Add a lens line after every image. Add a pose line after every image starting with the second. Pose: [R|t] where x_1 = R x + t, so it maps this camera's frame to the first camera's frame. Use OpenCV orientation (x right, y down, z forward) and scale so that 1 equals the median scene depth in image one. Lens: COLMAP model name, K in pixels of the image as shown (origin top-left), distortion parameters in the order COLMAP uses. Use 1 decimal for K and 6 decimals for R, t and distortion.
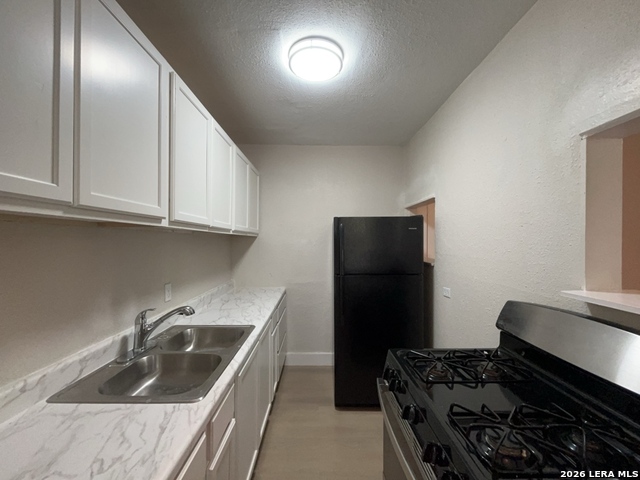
lens RADIAL K [[258.5, 0, 323.3], [0, 258.5, 237.3], [0, 0, 1]] dist [-0.000888, 0.000360]
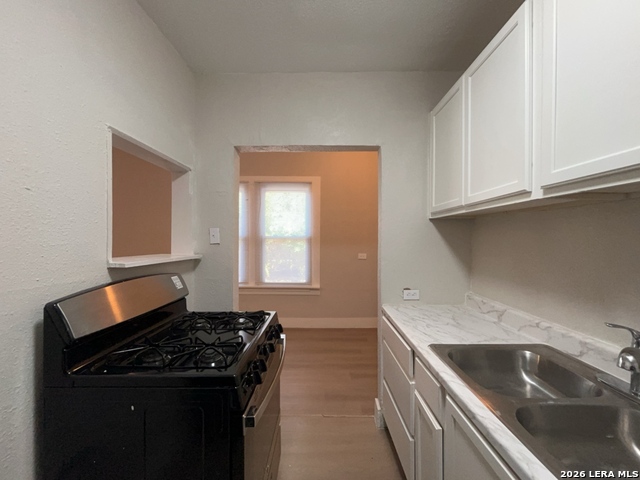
lens RADIAL K [[258.5, 0, 319.2], [0, 258.5, 235.2], [0, 0, 1]] dist [-0.000888, 0.000360]
pose [[-0.999965, -0.004654, 0.006913, 0.045388], [-0.004702, 0.999965, -0.006948, 0.067409], [-0.006881, -0.006980, -0.999952, 1.680905]]
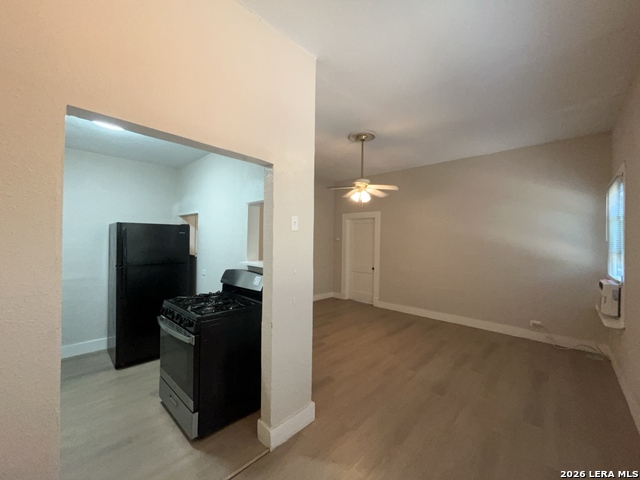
lens RADIAL K [[258.5, 0, 323.0], [0, 258.5, 241.7], [0, 0, 1]] dist [-0.000888, 0.000360]
pose [[0.695167, -0.002402, 0.718844, -0.292029], [-0.020972, 0.999501, 0.023621, -0.059630], [-0.718542, -0.031496, 0.694770, -1.108134]]
